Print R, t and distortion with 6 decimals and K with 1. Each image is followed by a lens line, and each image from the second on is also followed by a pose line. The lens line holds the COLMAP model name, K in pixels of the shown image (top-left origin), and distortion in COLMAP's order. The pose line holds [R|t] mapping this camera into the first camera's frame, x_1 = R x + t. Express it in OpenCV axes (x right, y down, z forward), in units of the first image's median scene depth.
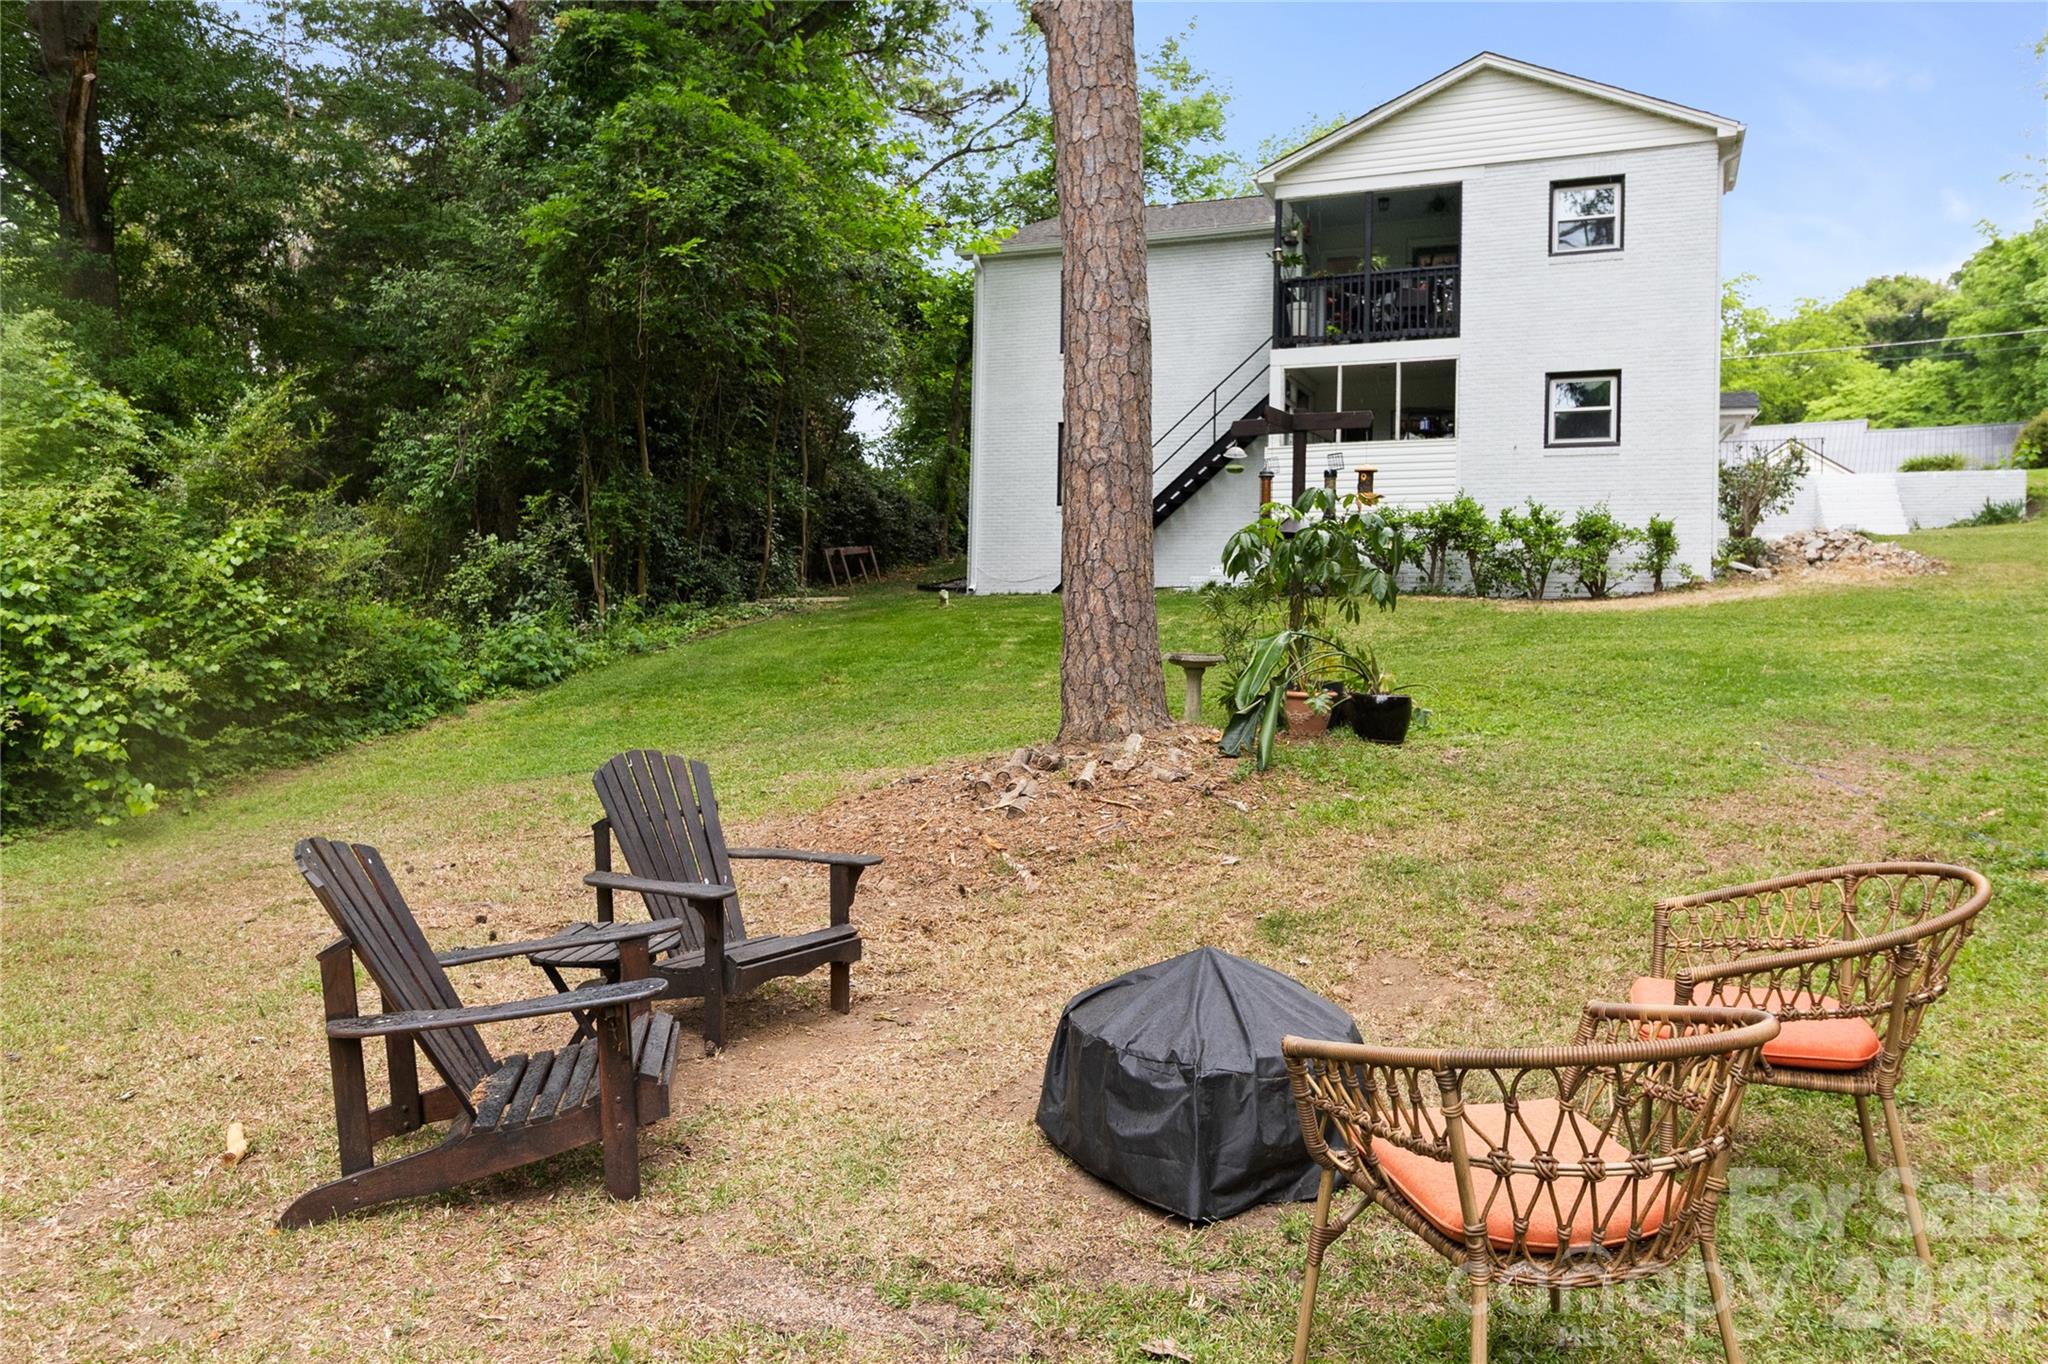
lens RADIAL K [[1891.5, 0, 1025.0], [0, 1891.5, 677.7], [0, 0, 1]] dist [0.005231, 0.000000]
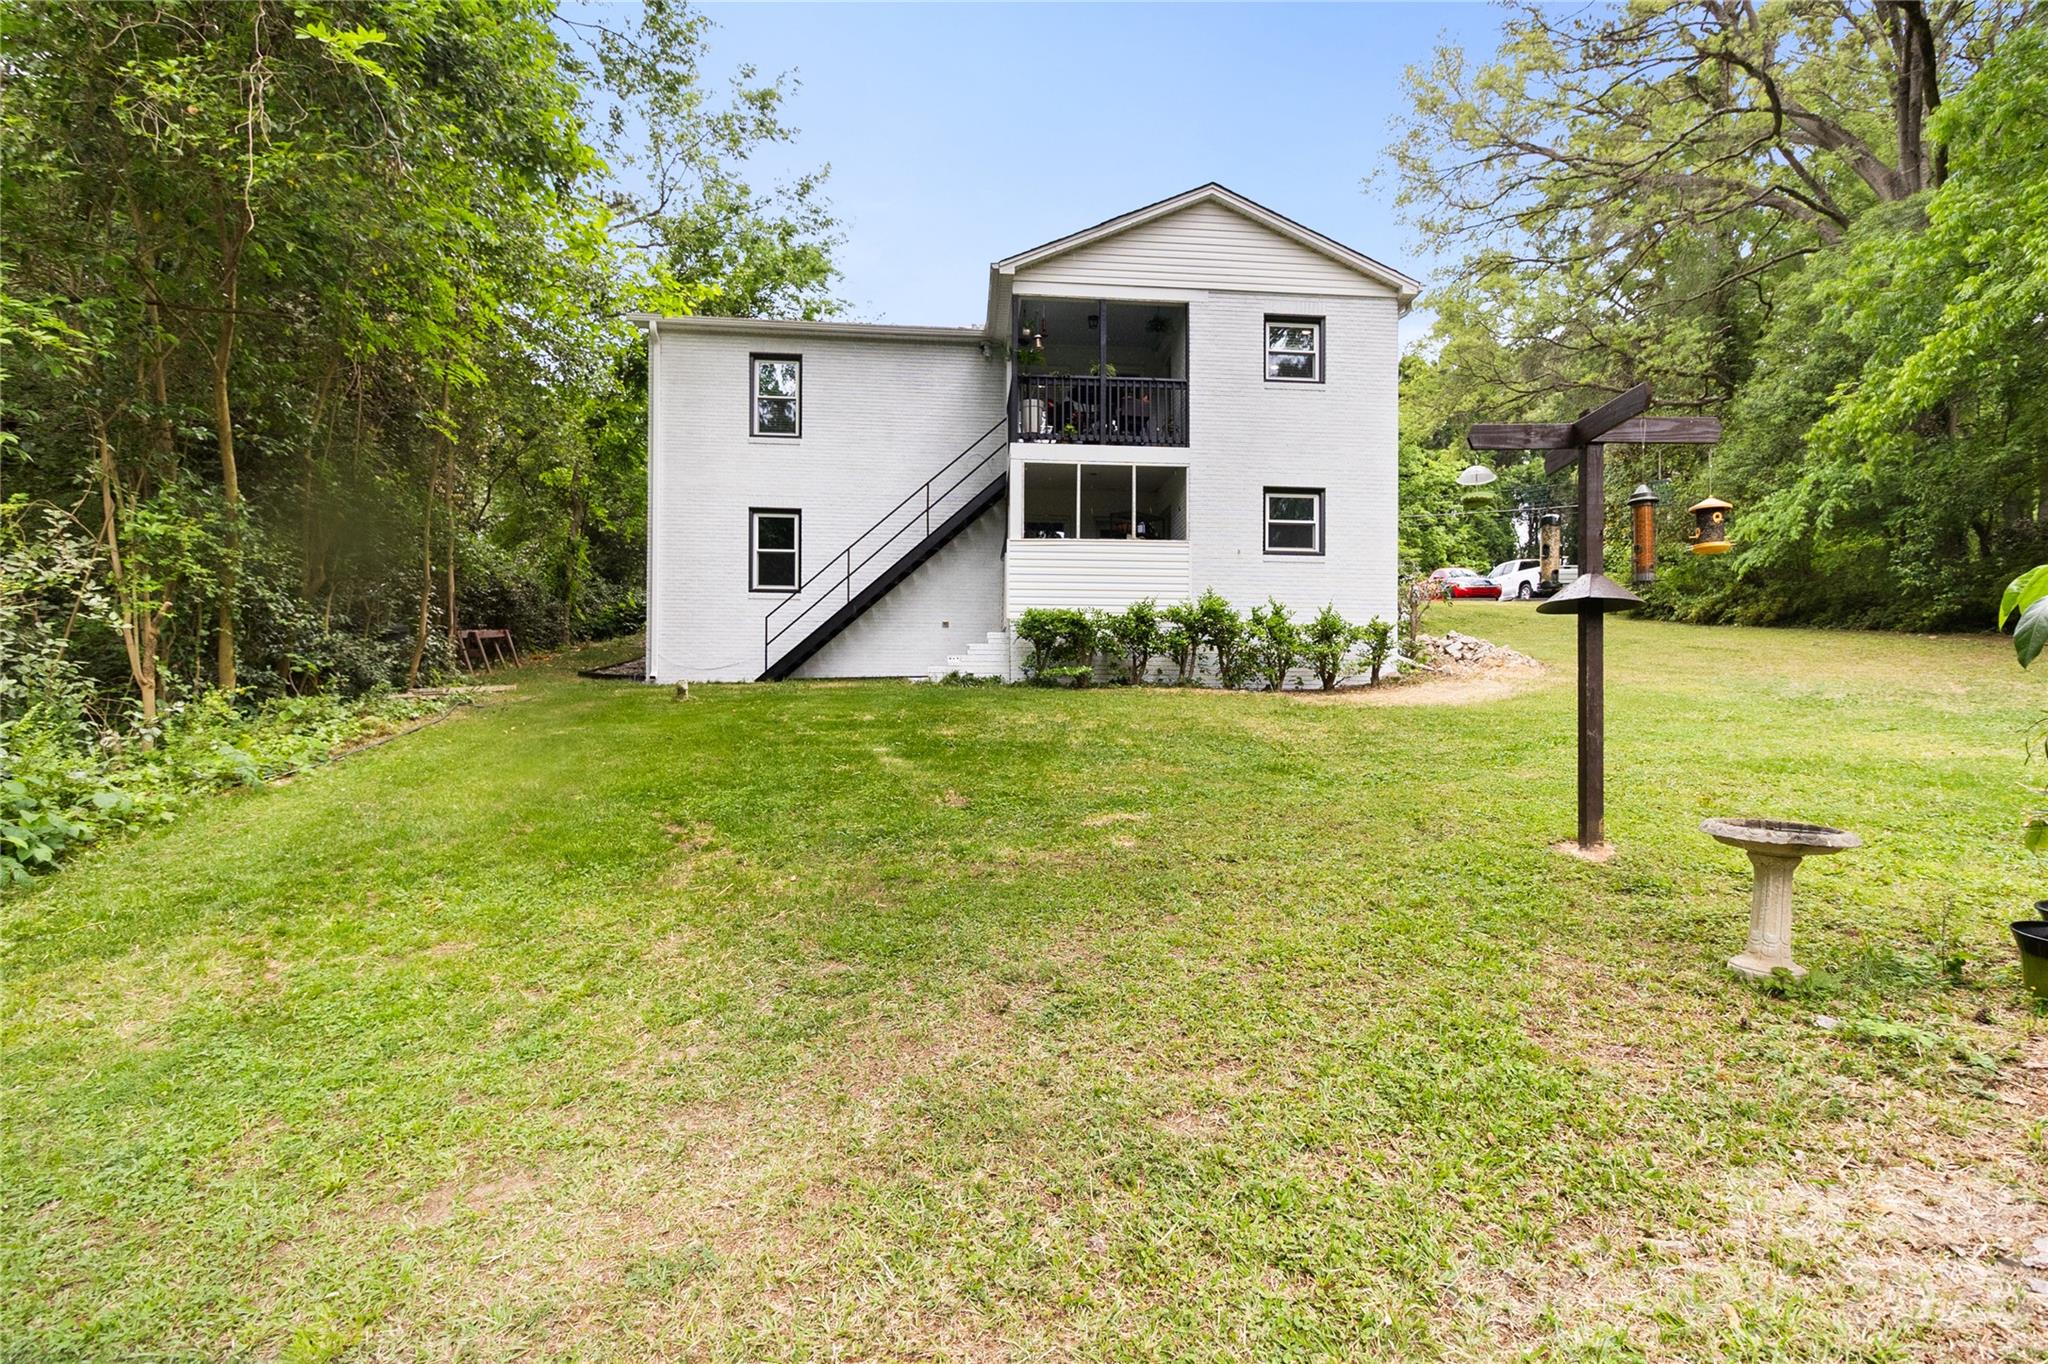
lens RADIAL K [[931.2, 0, 979.1], [0, 931.2, 720.5], [0, 0, 1]] dist [0.003424, -0.000435]
pose [[0.863620, -0.017847, 0.503828, -0.144417], [0.015777, 0.999840, 0.008373, -0.030780], [-0.503897, 0.000717, 0.863763, 0.606525]]
